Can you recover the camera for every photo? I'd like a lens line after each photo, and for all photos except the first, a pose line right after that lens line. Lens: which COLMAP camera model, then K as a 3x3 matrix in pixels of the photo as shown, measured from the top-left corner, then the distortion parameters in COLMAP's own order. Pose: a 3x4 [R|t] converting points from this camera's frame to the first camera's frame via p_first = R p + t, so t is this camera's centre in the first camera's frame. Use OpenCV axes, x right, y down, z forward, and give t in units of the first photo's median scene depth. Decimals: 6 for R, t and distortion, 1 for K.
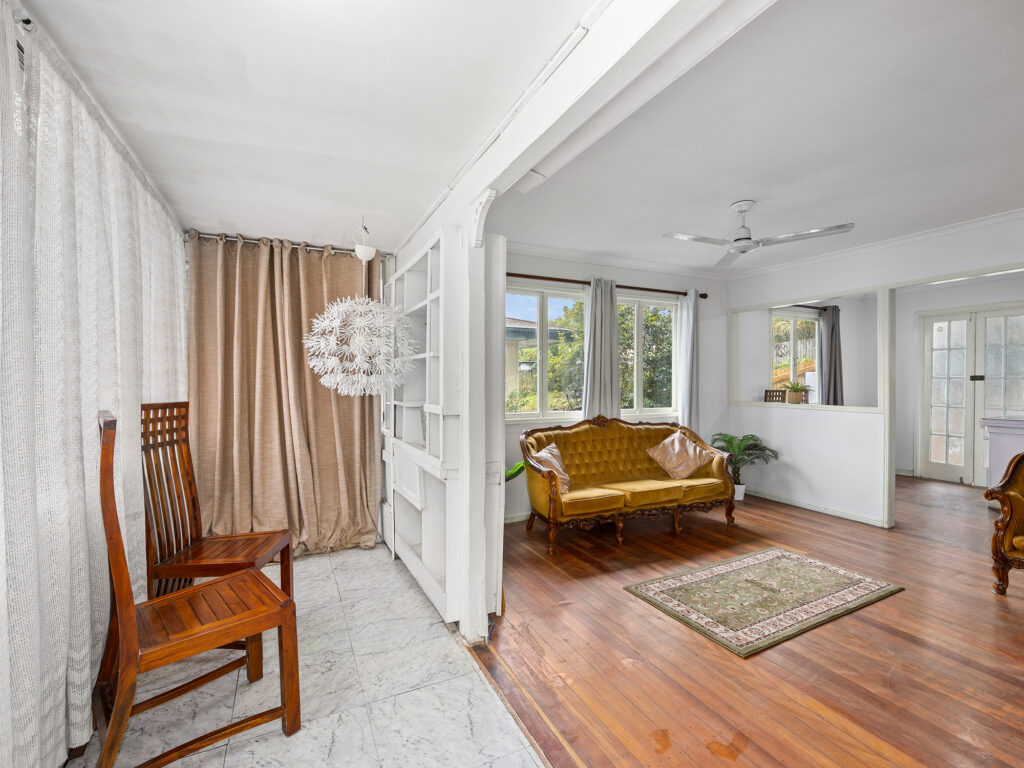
lens RADIAL K [[461.4, 0, 509.6], [0, 461.4, 385.6], [0, 0, 1]] dist [0.002708, 0.000465]
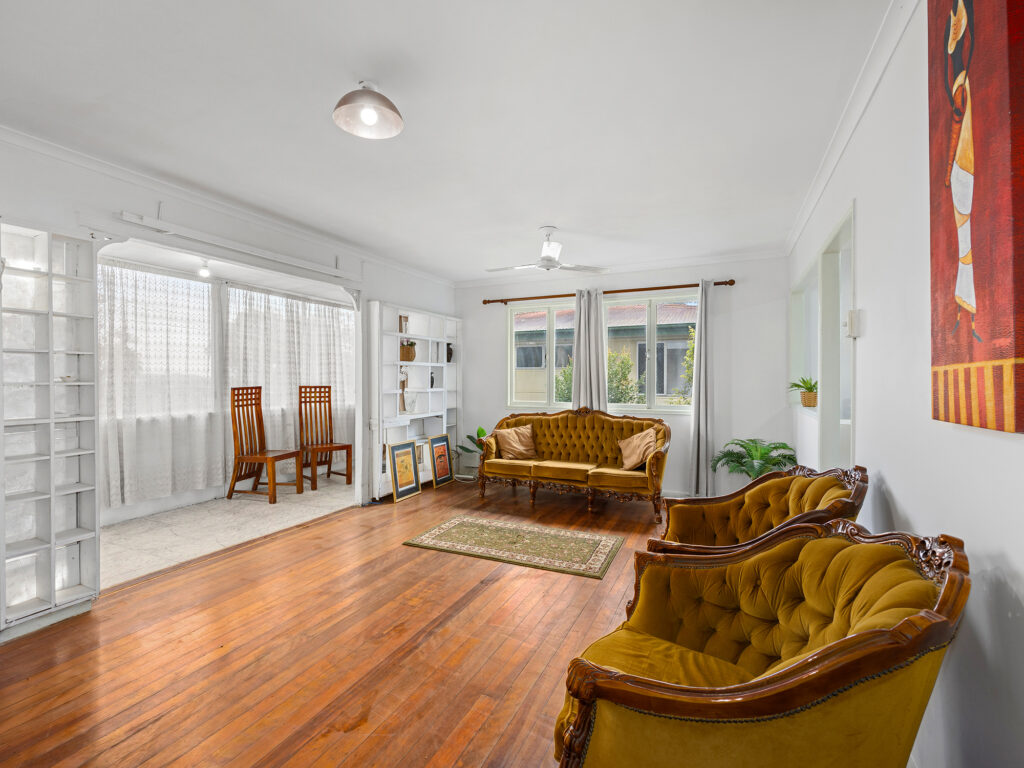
lens RADIAL K [[461.4, 0, 509.8], [0, 461.4, 382.8], [0, 0, 1]] dist [0.002708, 0.000465]
pose [[0.622987, 0.009533, -0.782174, 1.749073], [-0.009589, 0.999944, 0.004550, 0.000807], [0.782174, 0.004666, 0.623043, 0.229168]]
